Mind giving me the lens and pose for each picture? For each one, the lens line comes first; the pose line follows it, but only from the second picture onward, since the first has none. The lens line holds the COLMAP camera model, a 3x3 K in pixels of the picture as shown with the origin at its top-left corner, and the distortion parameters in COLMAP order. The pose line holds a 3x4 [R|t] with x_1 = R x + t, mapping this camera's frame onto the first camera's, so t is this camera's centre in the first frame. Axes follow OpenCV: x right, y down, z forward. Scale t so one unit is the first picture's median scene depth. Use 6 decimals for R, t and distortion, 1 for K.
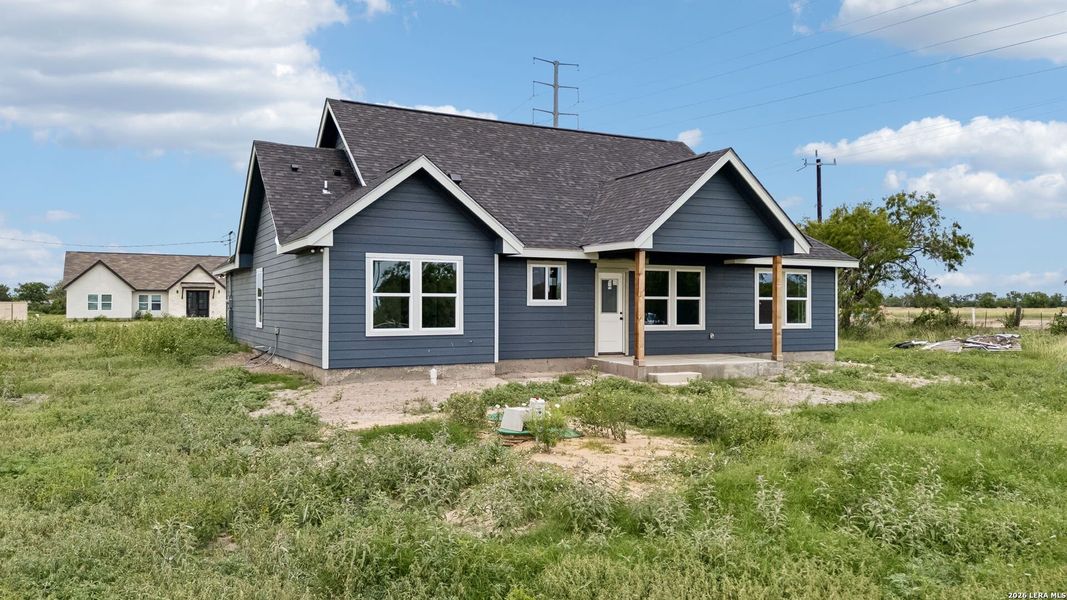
lens RADIAL K [[785.9, 0, 533.5], [0, 785.9, 300.0], [0, 0, 1]] dist [0.082991, -0.093069]
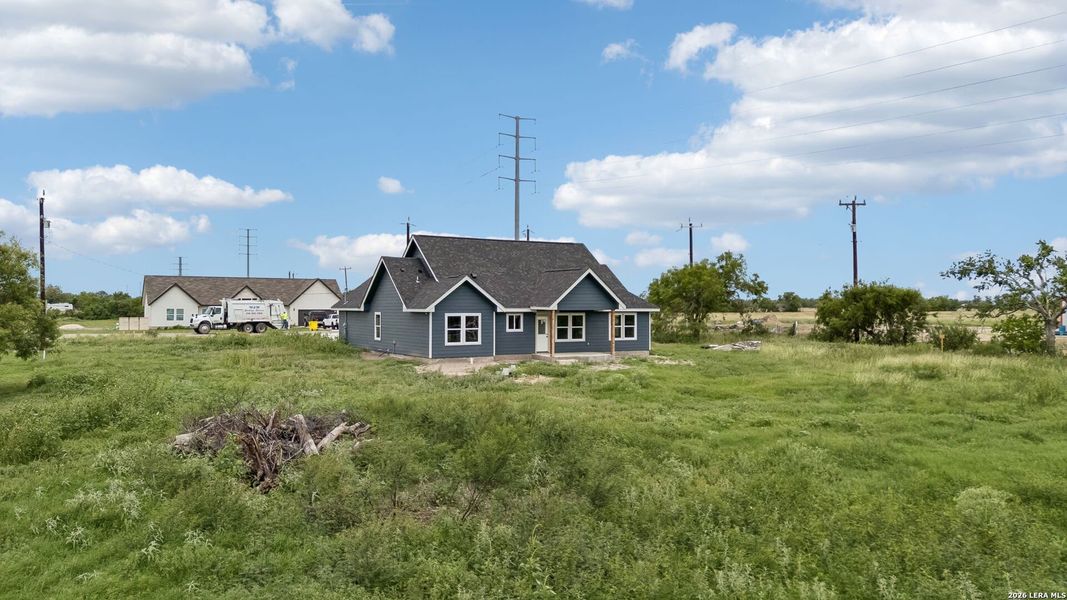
lens RADIAL K [[785.9, 0, 533.5], [0, 785.9, 300.0], [0, 0, 1]] dist [0.082991, -0.093069]
pose [[0.998763, 0.000577, 0.049719, -0.041894], [-0.000651, 0.999999, 0.001479, -0.088312], [-0.049718, -0.001509, 0.998762, -1.309228]]
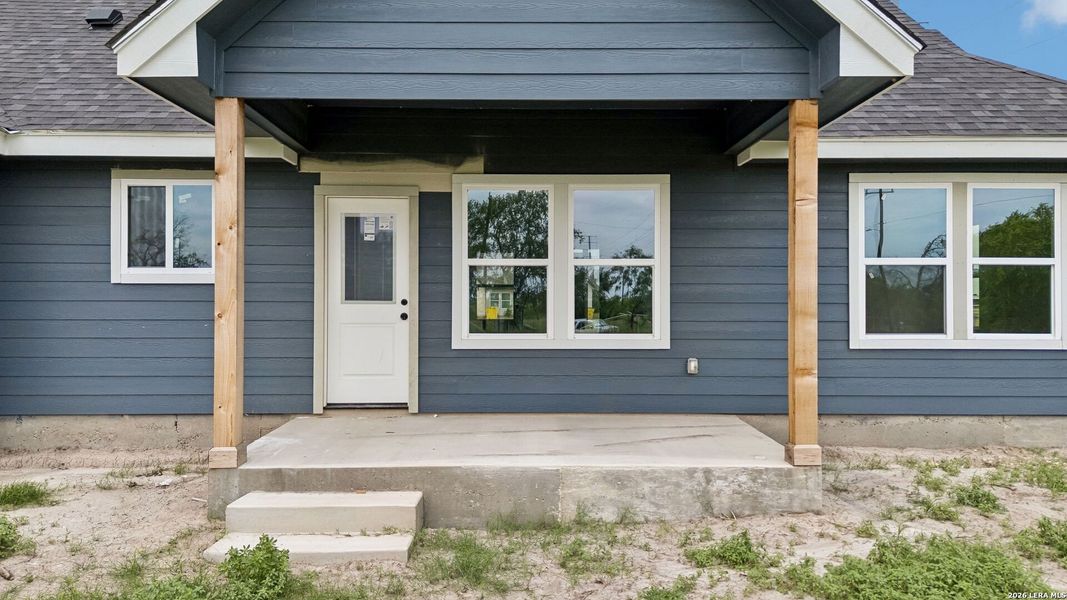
lens RADIAL K [[785.9, 0, 533.5], [0, 785.9, 300.0], [0, 0, 1]] dist [0.082991, -0.093069]
pose [[0.893503, -0.005654, -0.449021, 0.351520], [0.004950, 0.999984, -0.002741, 0.017314], [0.449029, 0.000226, 0.893517, 0.700926]]
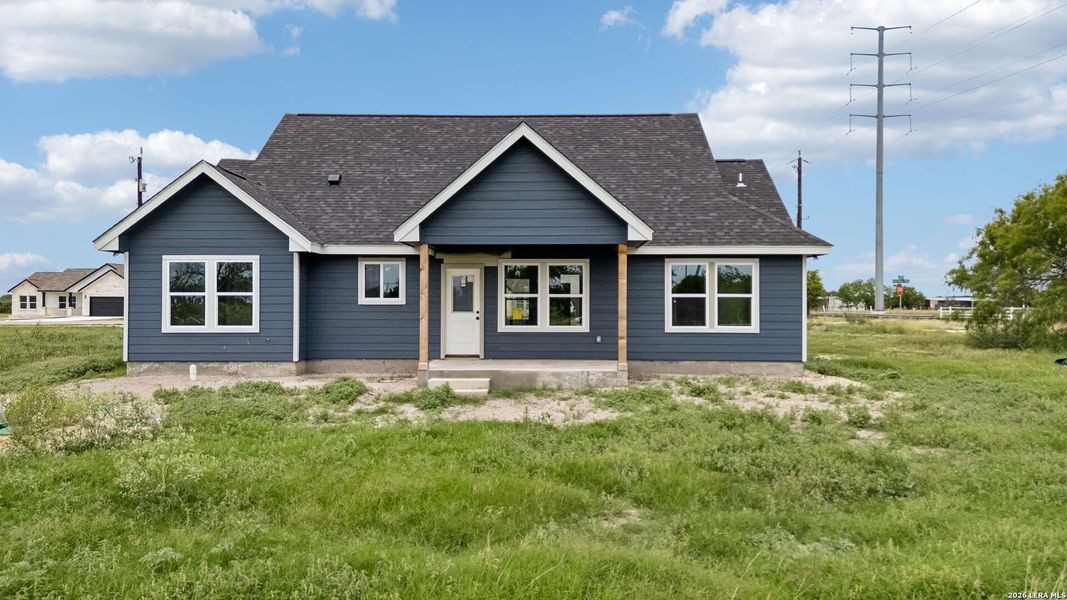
lens RADIAL K [[785.9, 0, 533.5], [0, 785.9, 300.0], [0, 0, 1]] dist [0.082991, -0.093069]
pose [[0.877341, -0.004801, -0.479843, 0.624149], [0.003835, 0.999988, -0.002993, 0.005353], [0.479851, 0.000786, 0.877350, 0.234601]]
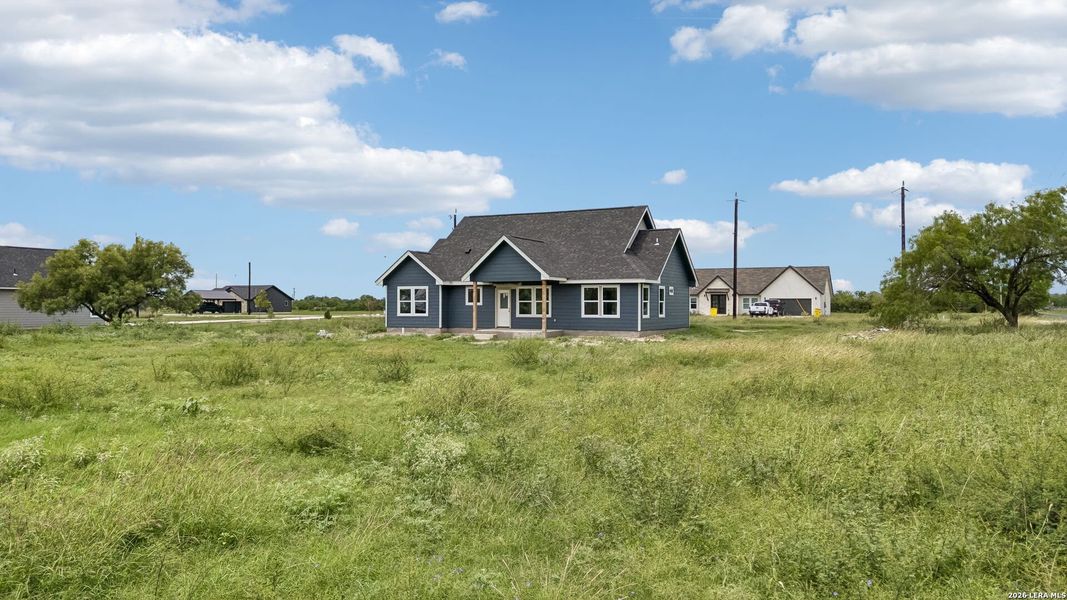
lens RADIAL K [[785.9, 0, 533.5], [0, 785.9, 300.0], [0, 0, 1]] dist [0.082991, -0.093069]
pose [[0.579303, -0.006437, -0.815087, 1.956285], [0.006514, 0.999973, -0.003268, 0.000463], [0.815087, -0.003416, 0.579329, -0.199207]]
